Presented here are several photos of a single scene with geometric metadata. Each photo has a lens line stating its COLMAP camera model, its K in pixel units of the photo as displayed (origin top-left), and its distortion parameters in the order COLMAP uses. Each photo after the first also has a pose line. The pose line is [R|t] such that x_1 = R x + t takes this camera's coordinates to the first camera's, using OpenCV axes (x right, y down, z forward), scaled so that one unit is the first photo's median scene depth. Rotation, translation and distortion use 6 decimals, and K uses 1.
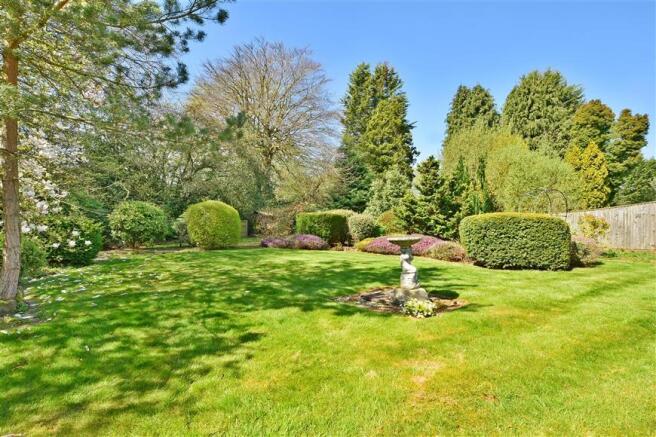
lens RADIAL K [[287.3, 0, 328.0], [0, 287.3, 218.5], [0, 0, 1]] dist [-0.039282, 0.000003]
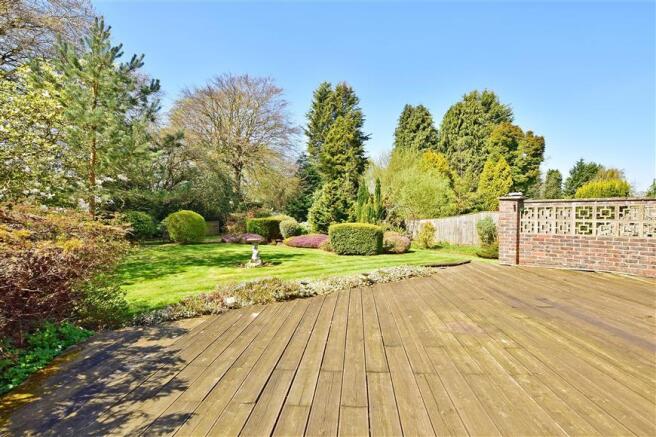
lens RADIAL K [[287.3, 0, 328.0], [0, 287.3, 218.5], [0, 0, 1]] dist [-0.039282, 0.000003]
pose [[0.999025, 0.002140, 0.044097, 0.104639], [-0.002923, 0.999839, 0.017696, -0.020648], [-0.044052, -0.017808, 0.998871, -0.195538]]
